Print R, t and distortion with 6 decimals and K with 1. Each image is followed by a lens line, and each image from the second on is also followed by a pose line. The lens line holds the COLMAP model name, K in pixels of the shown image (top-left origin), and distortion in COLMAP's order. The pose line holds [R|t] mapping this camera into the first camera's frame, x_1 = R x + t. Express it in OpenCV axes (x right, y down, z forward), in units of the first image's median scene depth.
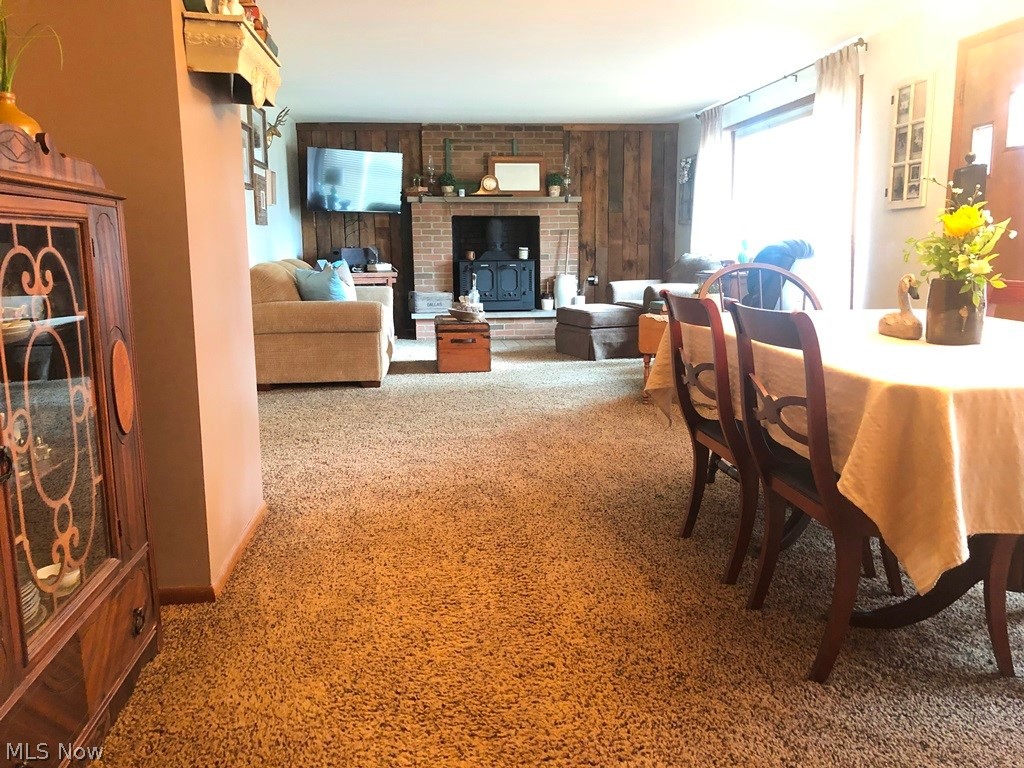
lens RADIAL K [[842.5, 0, 515.2], [0, 842.5, 387.6], [0, 0, 1]] dist [0.035812, -0.038957]
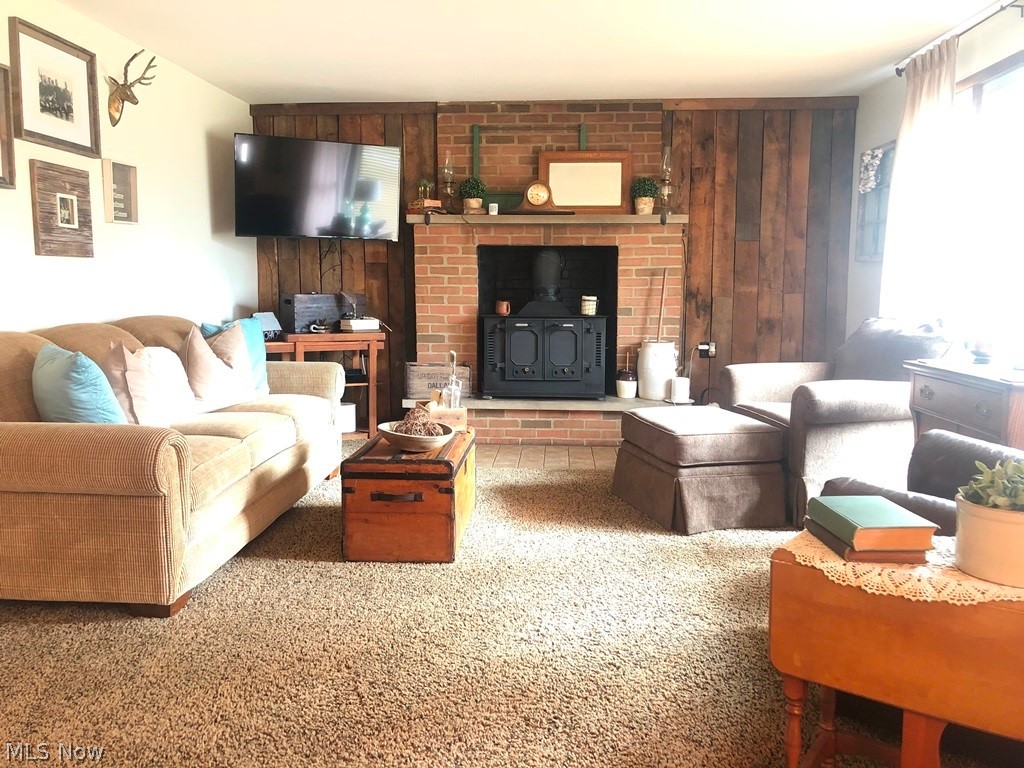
lens RADIAL K [[842.5, 0, 506.5], [0, 842.5, 380.0], [0, 0, 1]] dist [0.035812, -0.038957]
pose [[0.984634, 0.031835, -0.171707, 0.057711], [-0.040421, 0.998089, -0.046737, -0.073585], [0.169891, 0.052960, 0.984039, 0.384998]]
